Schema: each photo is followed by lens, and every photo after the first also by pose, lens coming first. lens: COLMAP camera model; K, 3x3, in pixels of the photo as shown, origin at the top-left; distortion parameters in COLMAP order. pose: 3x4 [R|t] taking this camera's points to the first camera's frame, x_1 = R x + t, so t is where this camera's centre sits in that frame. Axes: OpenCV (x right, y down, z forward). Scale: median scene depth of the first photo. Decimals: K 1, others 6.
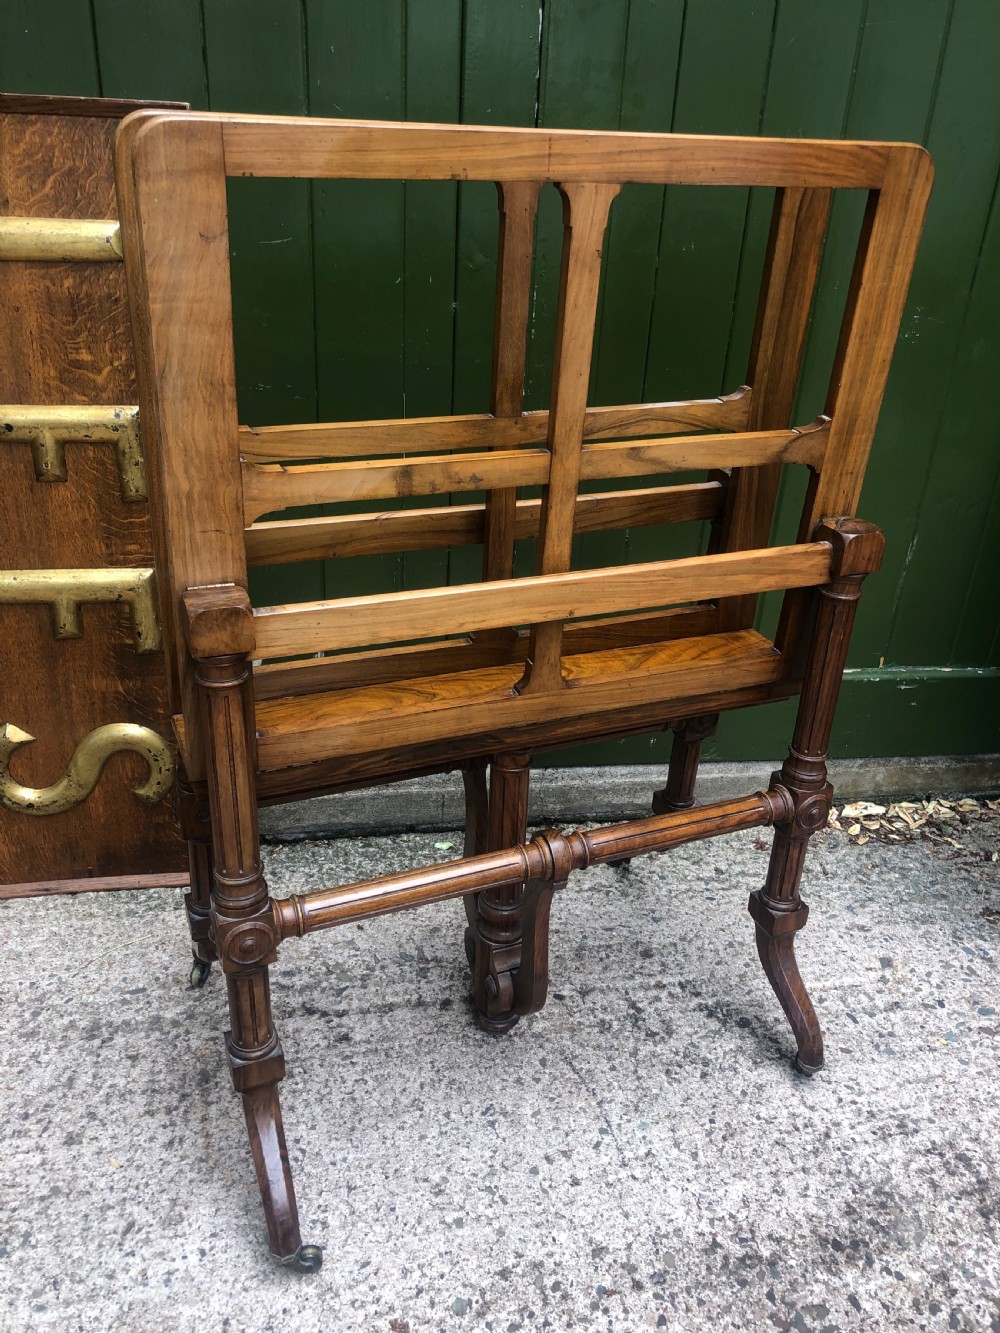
lens RADIAL K [[1076.3, 0, 514.0], [0, 1076.3, 649.3], [0, 0, 1]] dist [-0.008327, 0.034641]
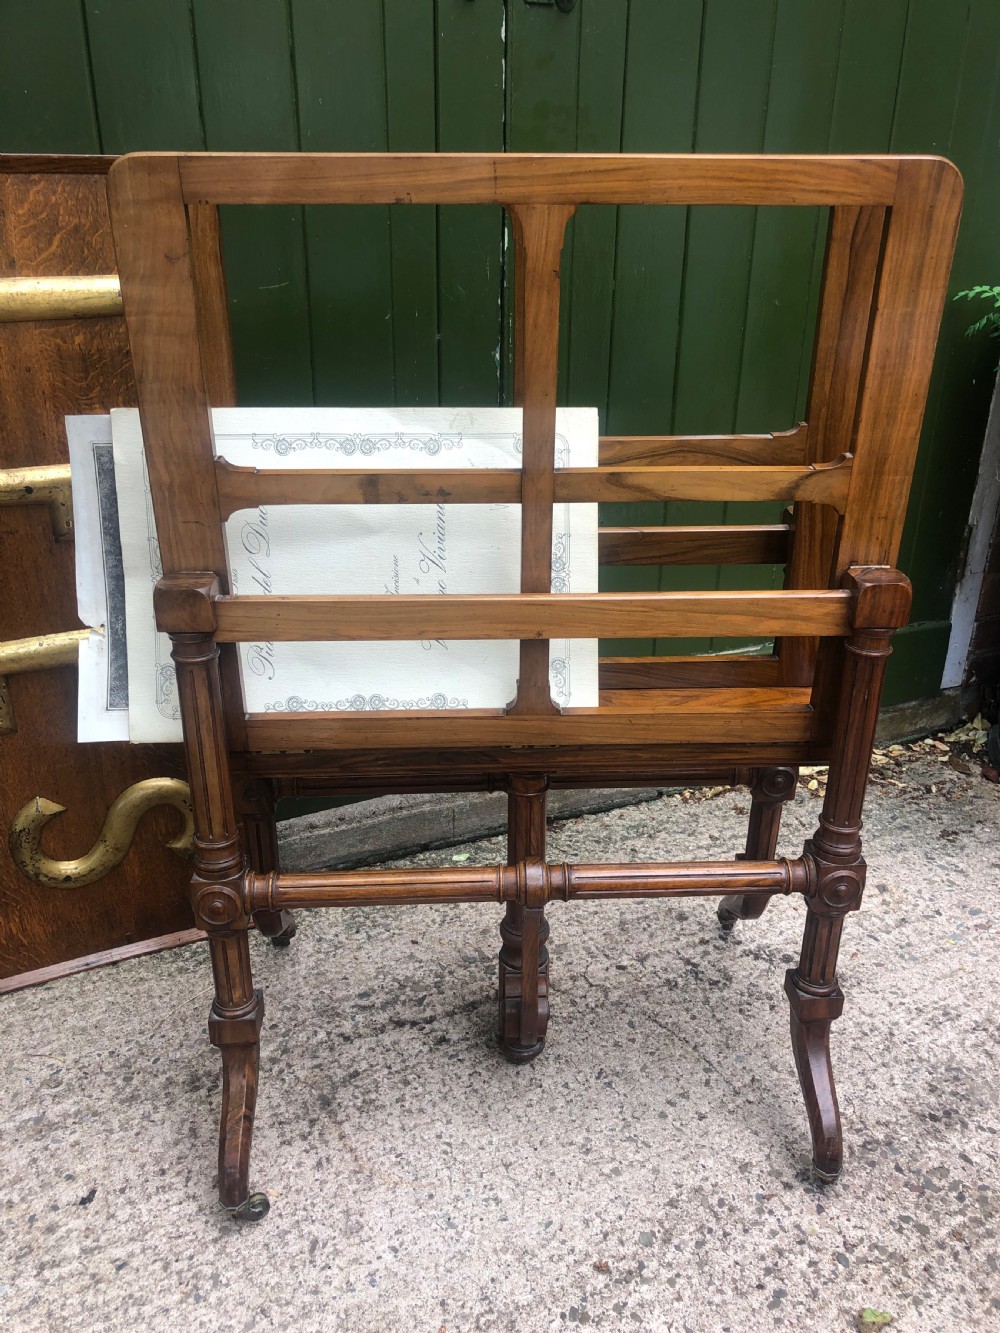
lens RADIAL K [[1076.3, 0, 508.7], [0, 1076.3, 678.6], [0, 0, 1]] dist [-0.008327, 0.034641]
pose [[0.972059, -0.134588, 0.192322, -0.264188], [0.138957, 0.990254, -0.009353, 0.036801], [-0.189189, 0.035816, 0.981287, -0.044748]]
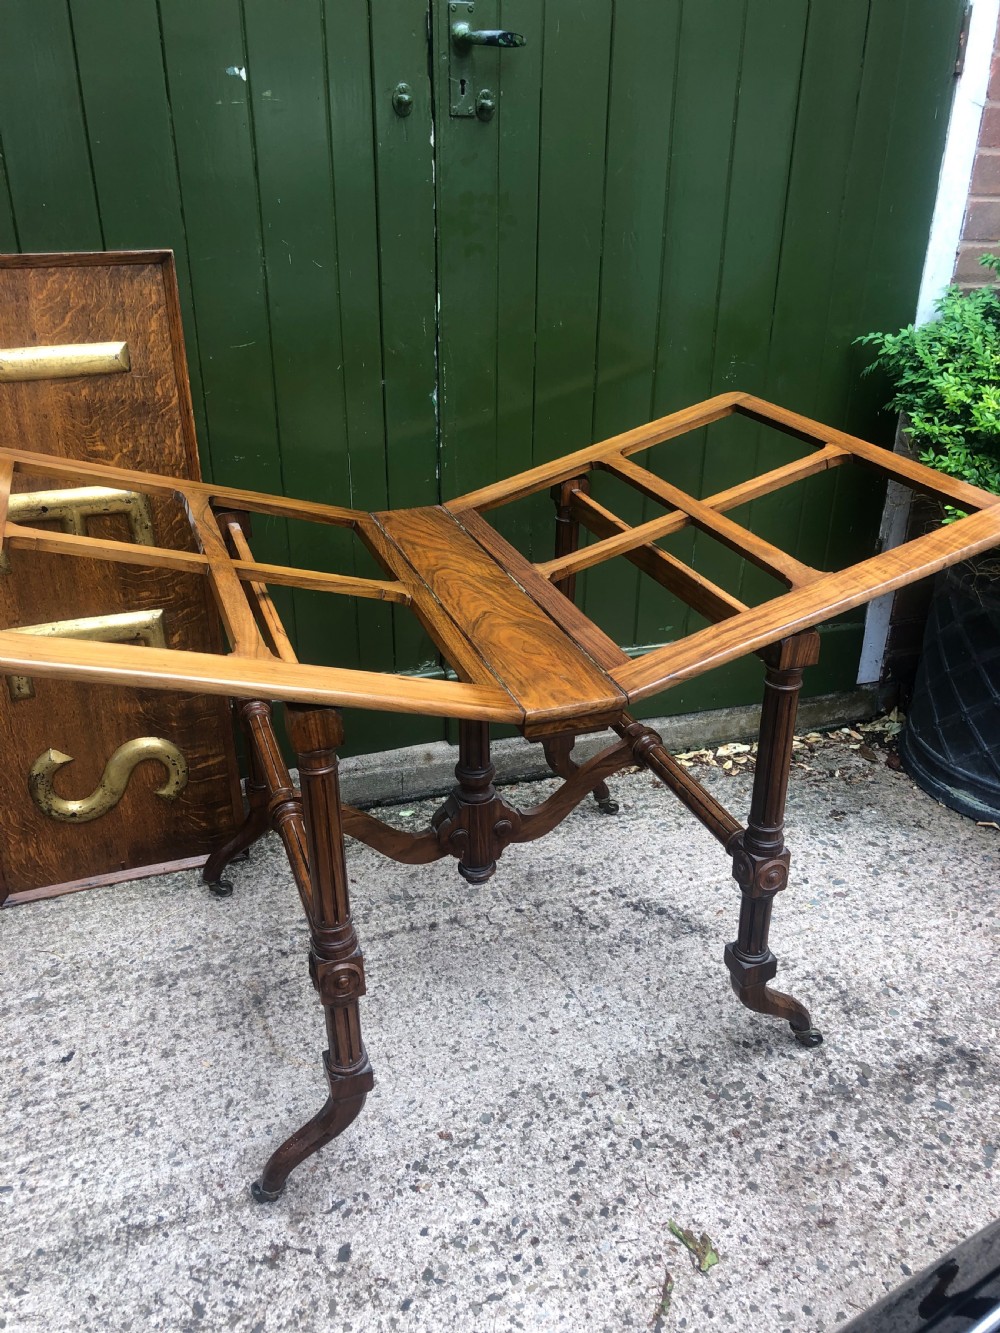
lens RADIAL K [[1076.3, 0, 493.3], [0, 1076.3, 654.8], [0, 0, 1]] dist [-0.008327, 0.034641]
pose [[0.989161, -0.102694, 0.104946, -0.103632], [0.103807, 0.994584, -0.005185, 0.025282], [-0.103845, 0.016023, 0.994464, -0.313040]]
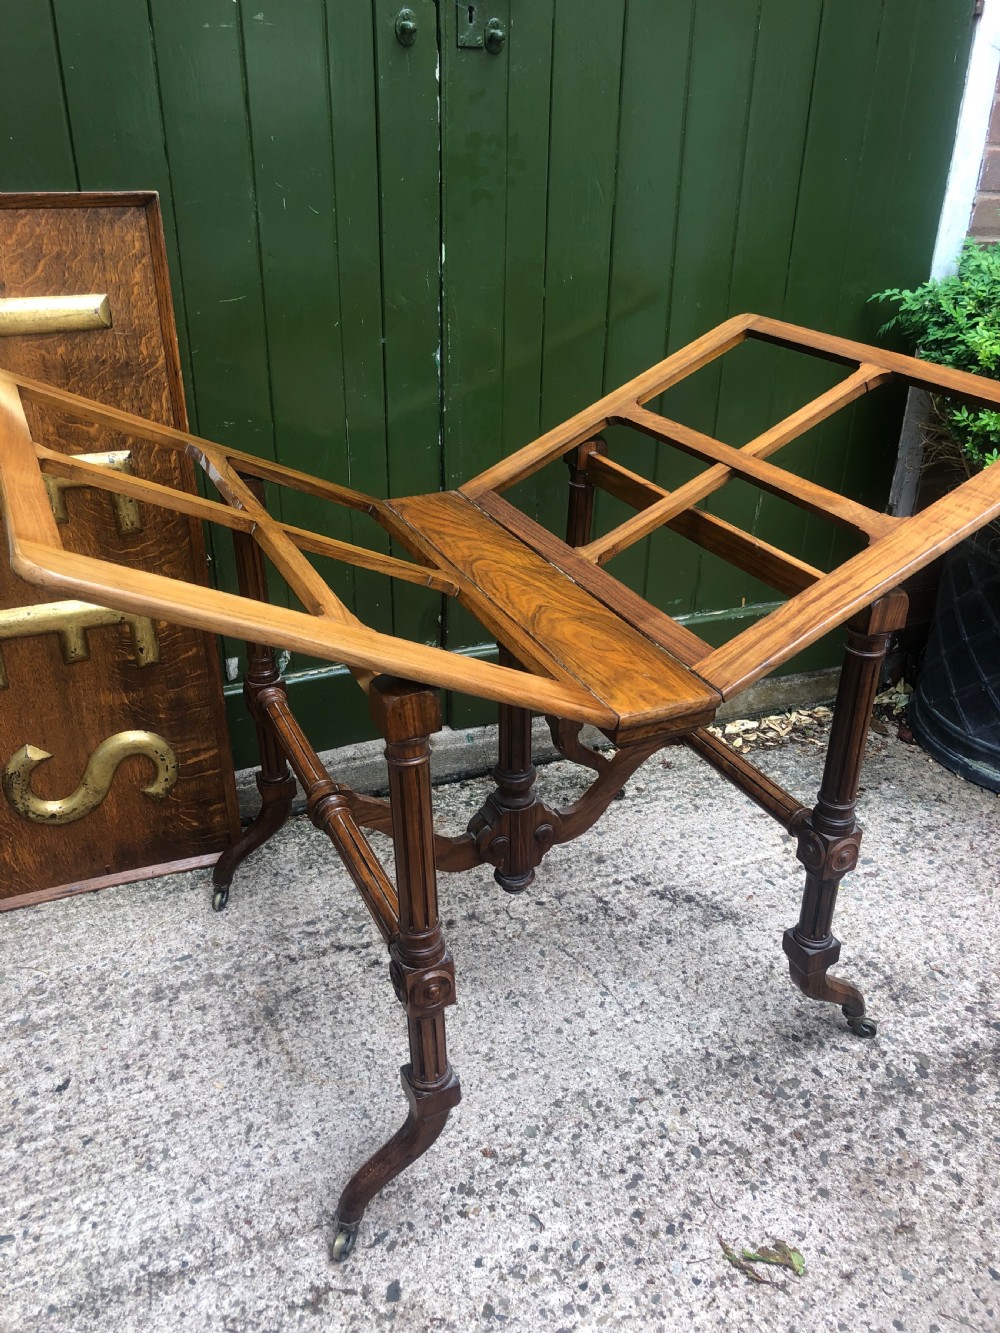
lens RADIAL K [[1076.3, 0, 496.5], [0, 1076.3, 649.0], [0, 0, 1]] dist [-0.008327, 0.034641]
pose [[0.978589, -0.125240, 0.163338, -0.188922], [0.124752, 0.992099, 0.013285, 0.019130], [-0.163711, 0.007376, 0.986481, -0.209066]]
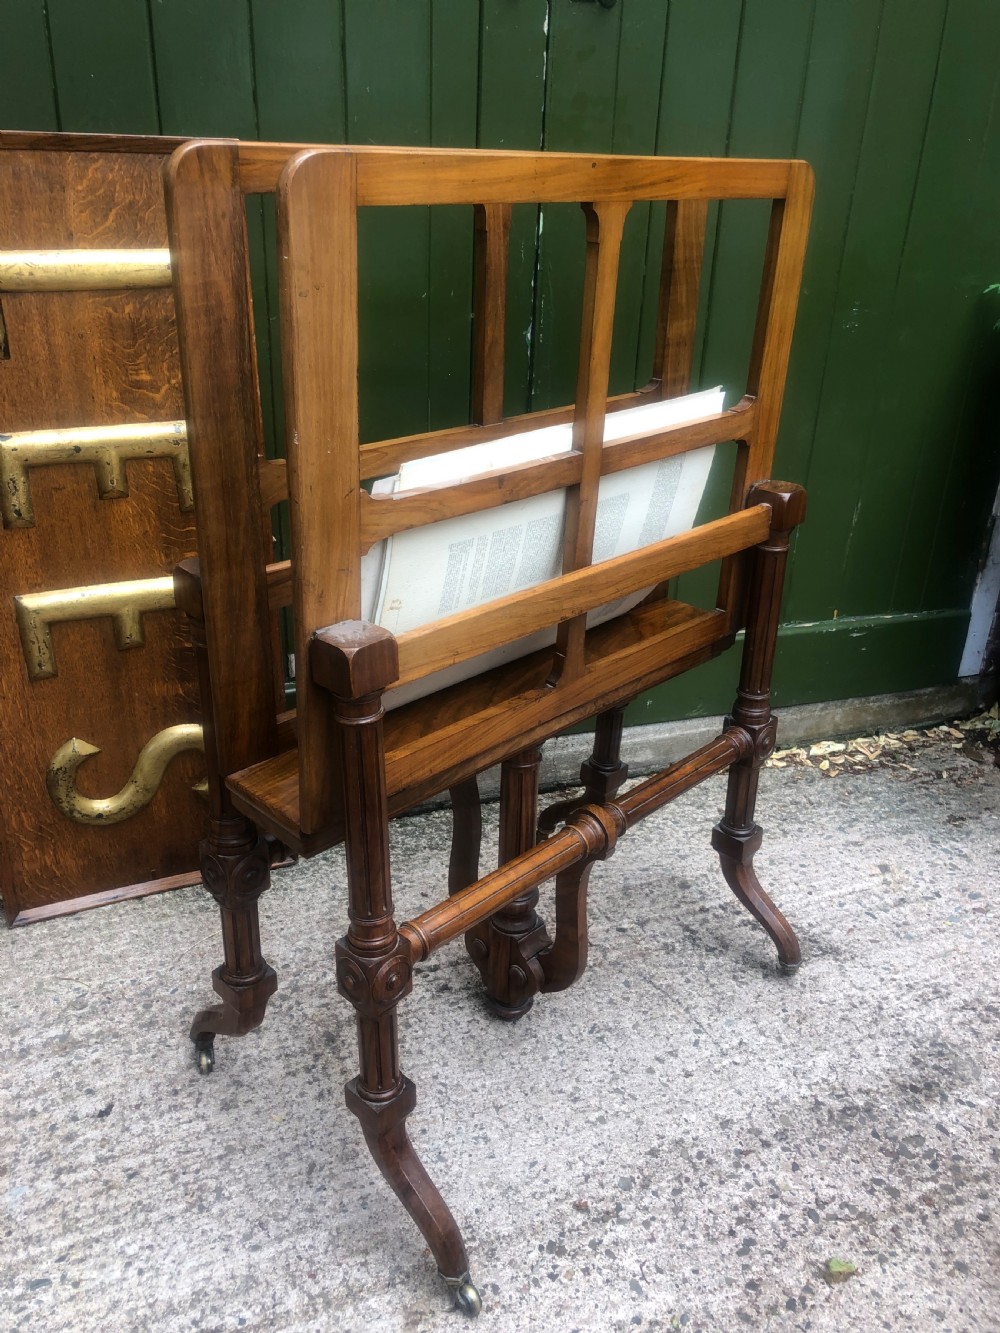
lens RADIAL K [[1076.3, 0, 497.5], [0, 1076.3, 660.2], [0, 0, 1]] dist [-0.008327, 0.034641]
pose [[0.984759, -0.092655, 0.147191, -0.249478], [0.094510, 0.995508, -0.005641, 0.045812], [-0.146007, 0.019466, 0.989092, -0.093379]]
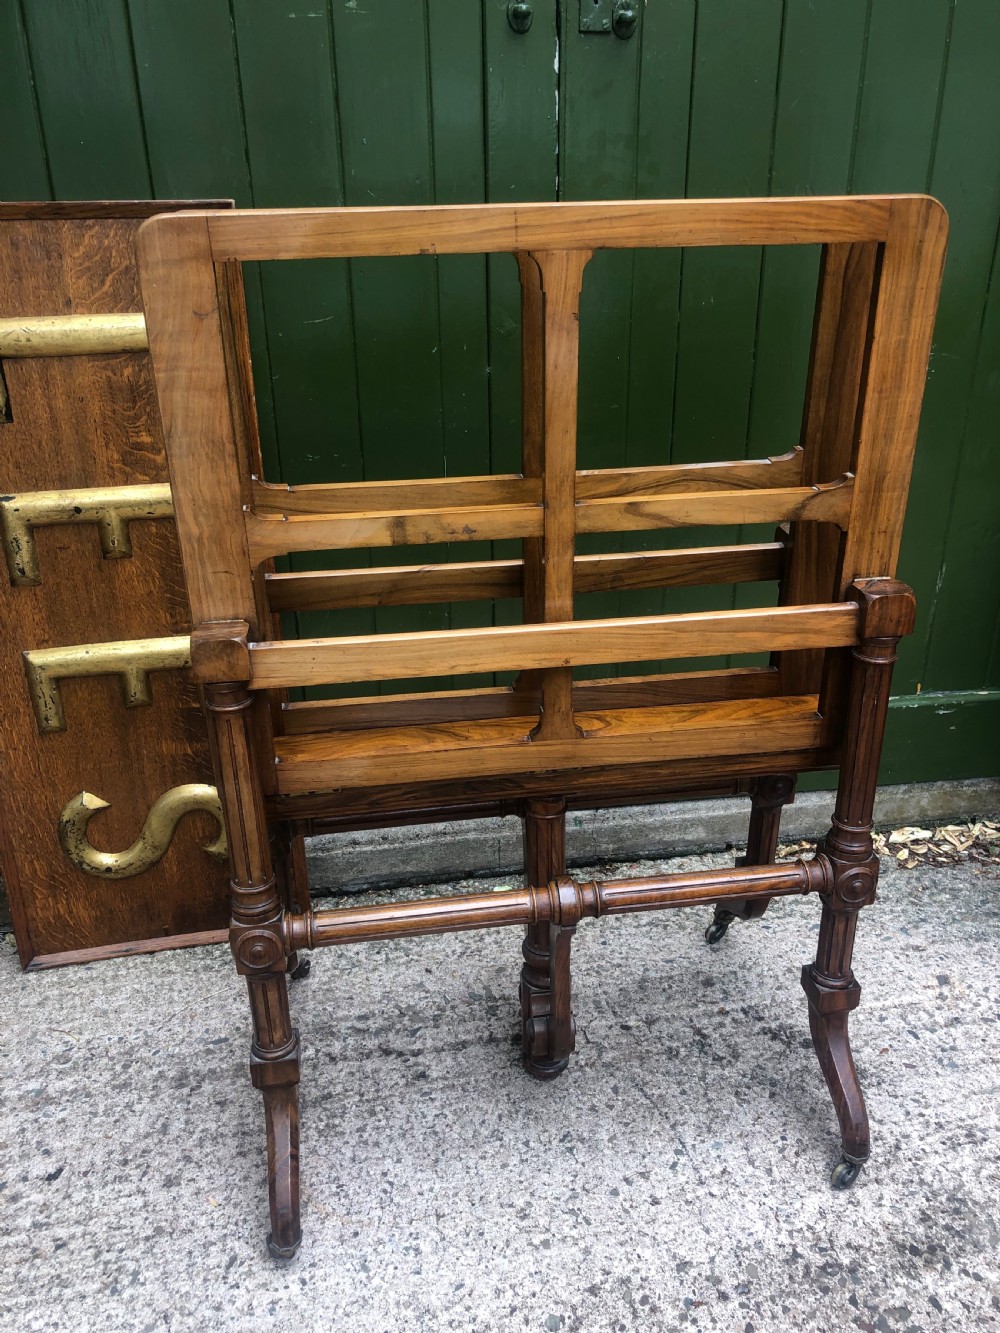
lens RADIAL K [[1076.3, 0, 517.7], [0, 1076.3, 677.6], [0, 0, 1]] dist [-0.008327, 0.034641]
pose [[0.998173, -0.055904, -0.022903, -0.021512], [0.055181, 0.997992, -0.031094, 0.016888], [0.024595, 0.029773, 0.999254, -0.047177]]
